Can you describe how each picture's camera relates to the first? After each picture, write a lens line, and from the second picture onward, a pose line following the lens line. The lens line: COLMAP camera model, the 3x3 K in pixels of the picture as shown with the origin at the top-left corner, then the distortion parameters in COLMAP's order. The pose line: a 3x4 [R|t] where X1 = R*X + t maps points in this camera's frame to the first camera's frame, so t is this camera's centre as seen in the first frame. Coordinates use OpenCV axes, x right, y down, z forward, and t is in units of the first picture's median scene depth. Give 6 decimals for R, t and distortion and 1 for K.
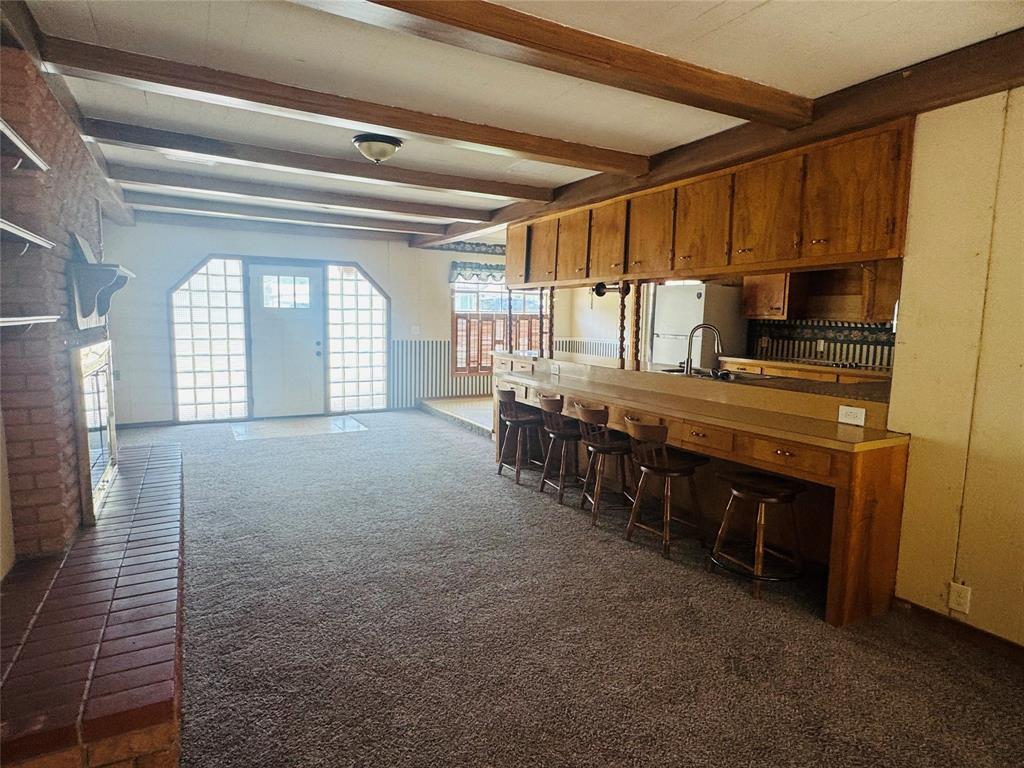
lens RADIAL K [[588.5, 0, 511.3], [0, 588.5, 380.2], [0, 0, 1]] dist [0.002641, 0.000054]
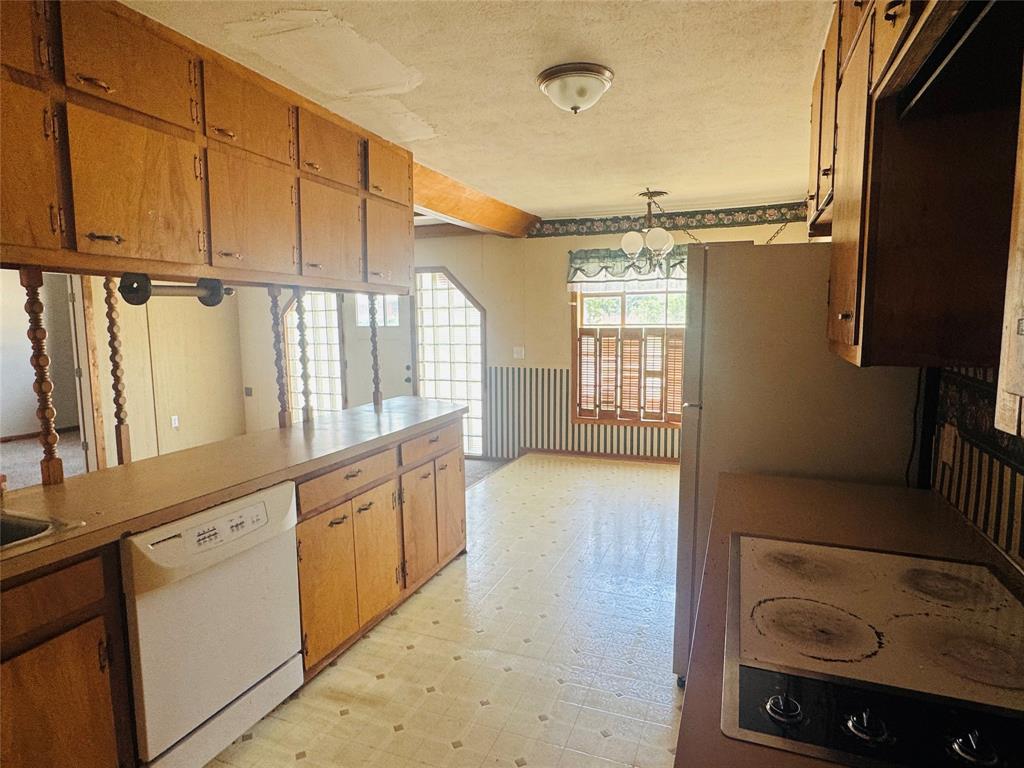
lens RADIAL K [[588.5, 0, 512.6], [0, 588.5, 390.8], [0, 0, 1]] dist [0.002641, 0.000054]
pose [[0.644385, 0.061948, -0.762188, 0.375722], [-0.069713, 0.997322, 0.022121, -0.053333], [0.761517, 0.038880, 0.646978, 0.520384]]
